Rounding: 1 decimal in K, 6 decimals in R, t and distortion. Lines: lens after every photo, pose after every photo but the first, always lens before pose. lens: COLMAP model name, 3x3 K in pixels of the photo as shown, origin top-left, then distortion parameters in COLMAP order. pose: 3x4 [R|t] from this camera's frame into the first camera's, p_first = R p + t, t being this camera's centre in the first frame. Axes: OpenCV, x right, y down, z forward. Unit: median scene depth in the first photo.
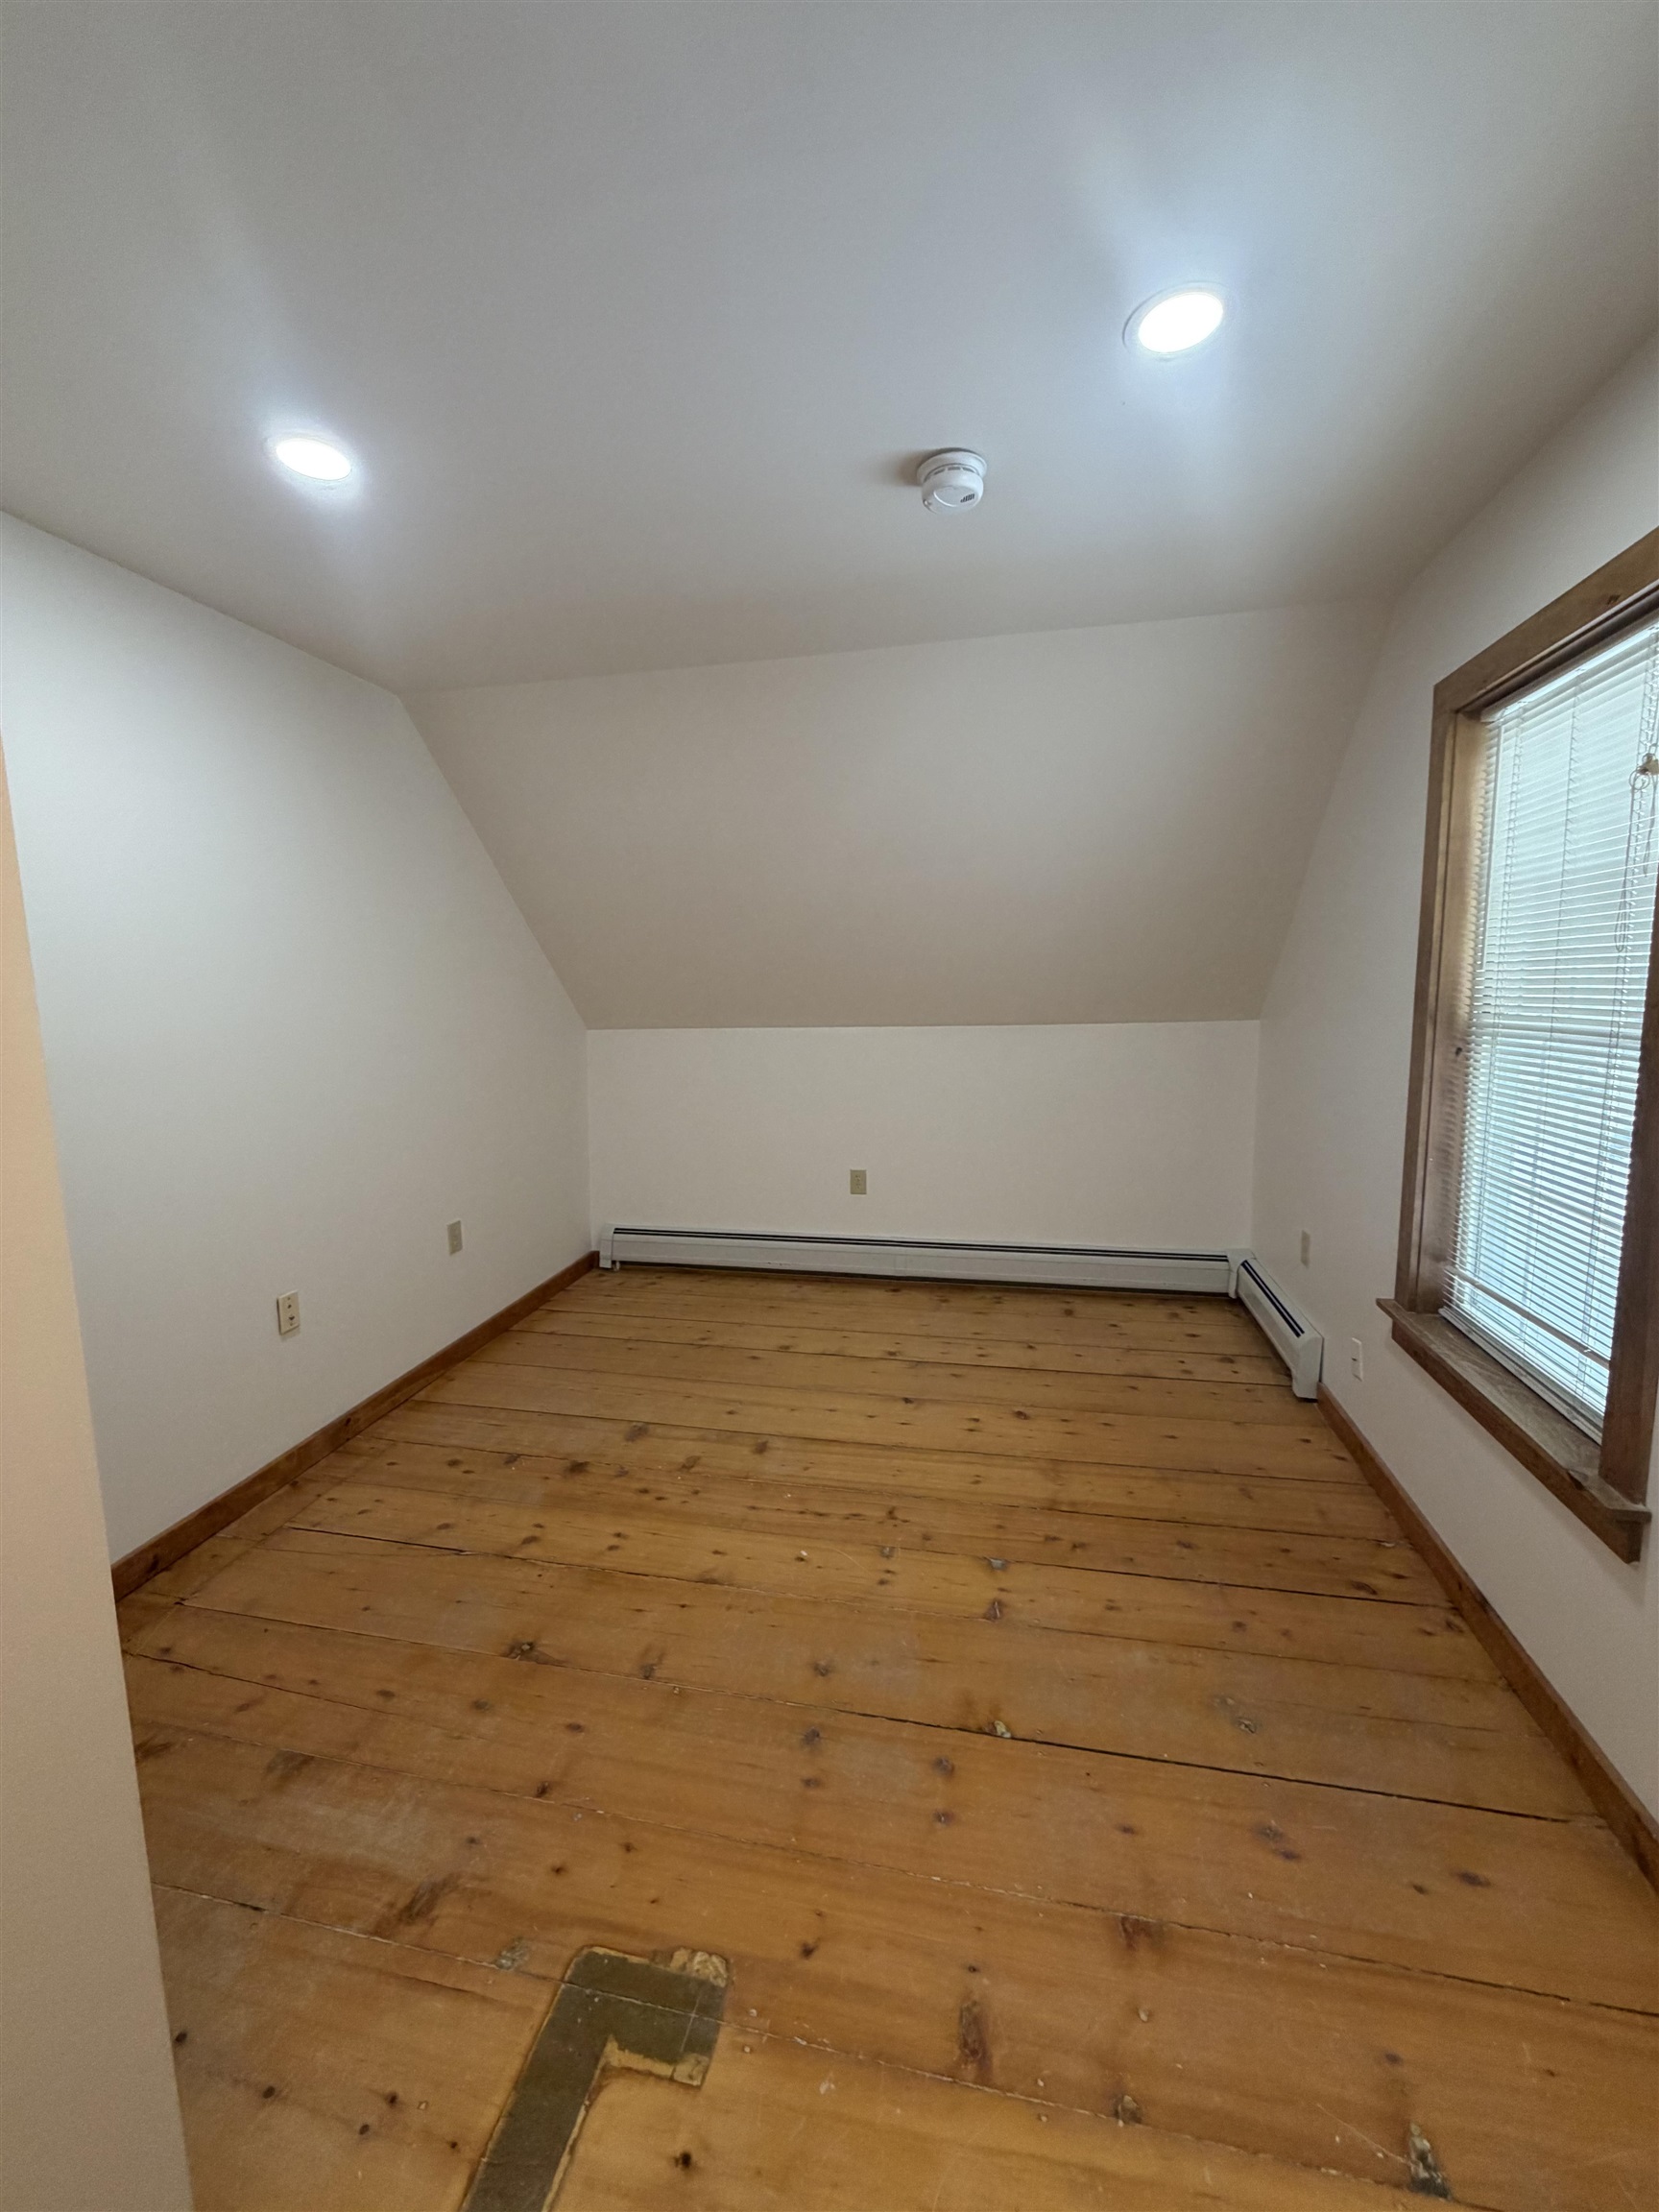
lens RADIAL K [[880.5, 0, 835.4], [0, 880.5, 1110.3], [0, 0, 1]] dist [-0.000749, 0.000472]
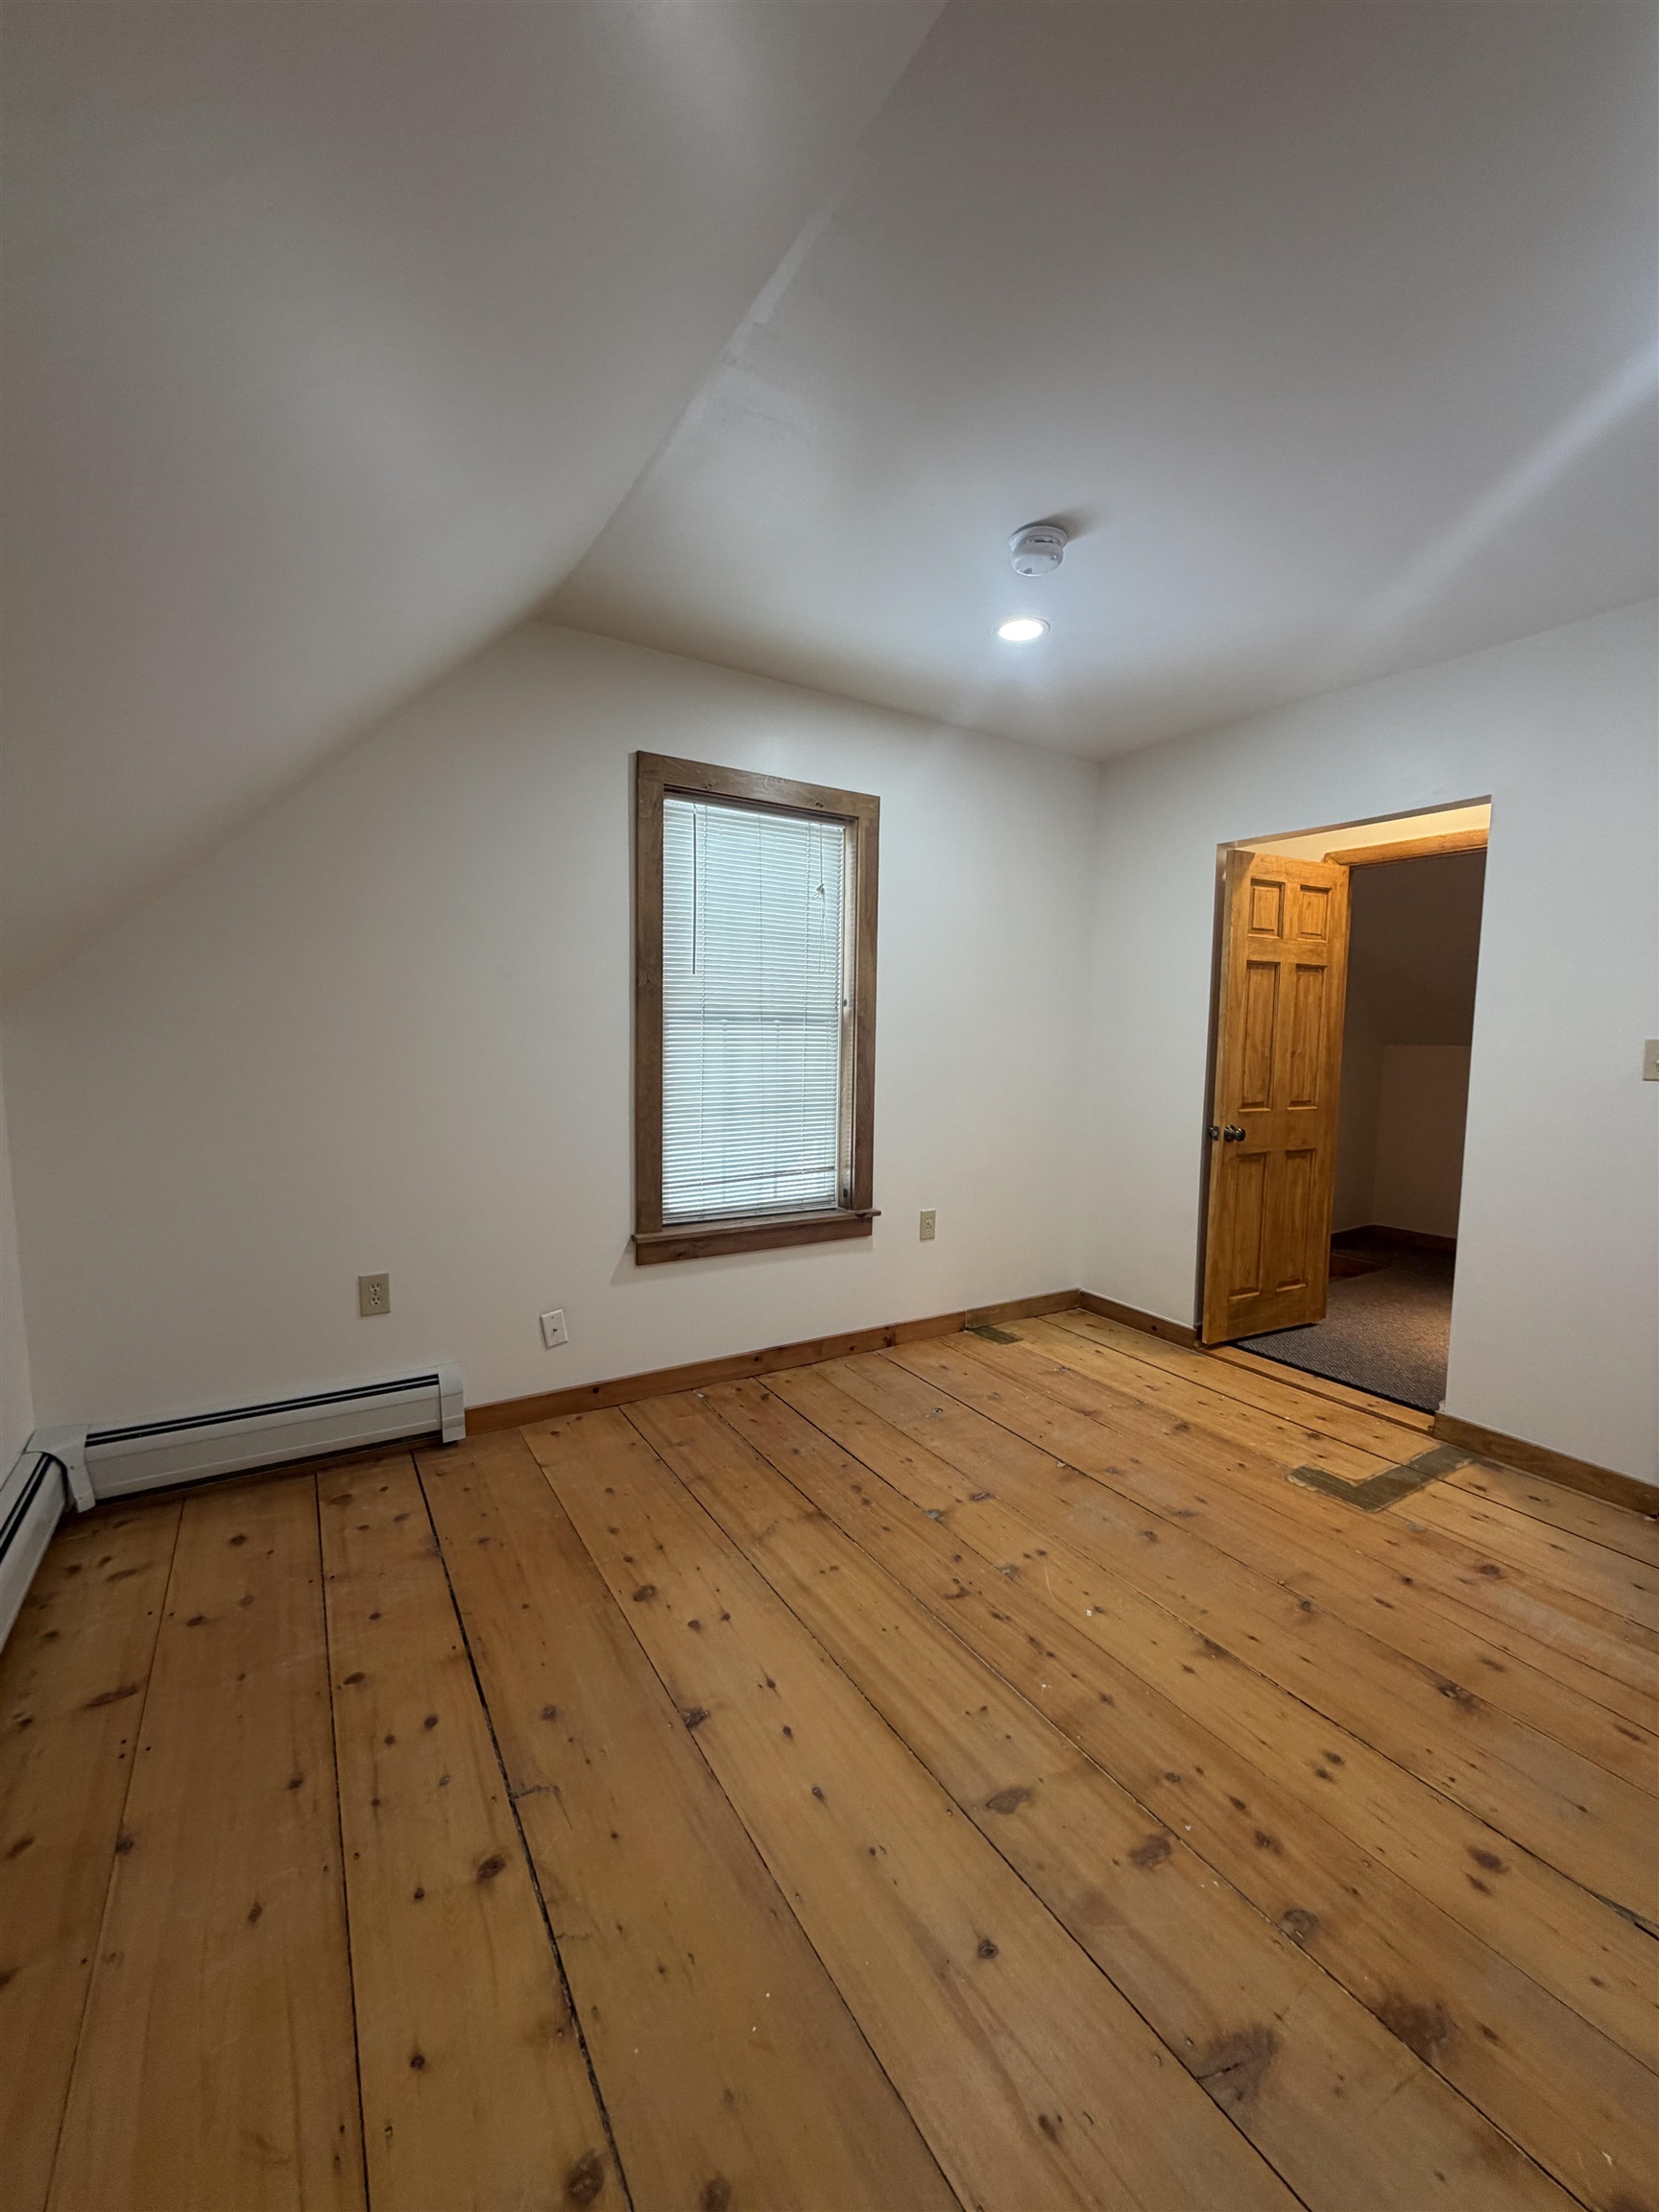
lens RADIAL K [[880.5, 0, 835.9], [0, 880.5, 1089.0], [0, 0, 1]] dist [-0.000749, 0.000472]
pose [[-0.696643, -0.046533, 0.715908, -0.458503], [0.092656, 0.983701, 0.154102, -0.156273], [-0.711410, 0.173687, -0.680977, 1.688759]]
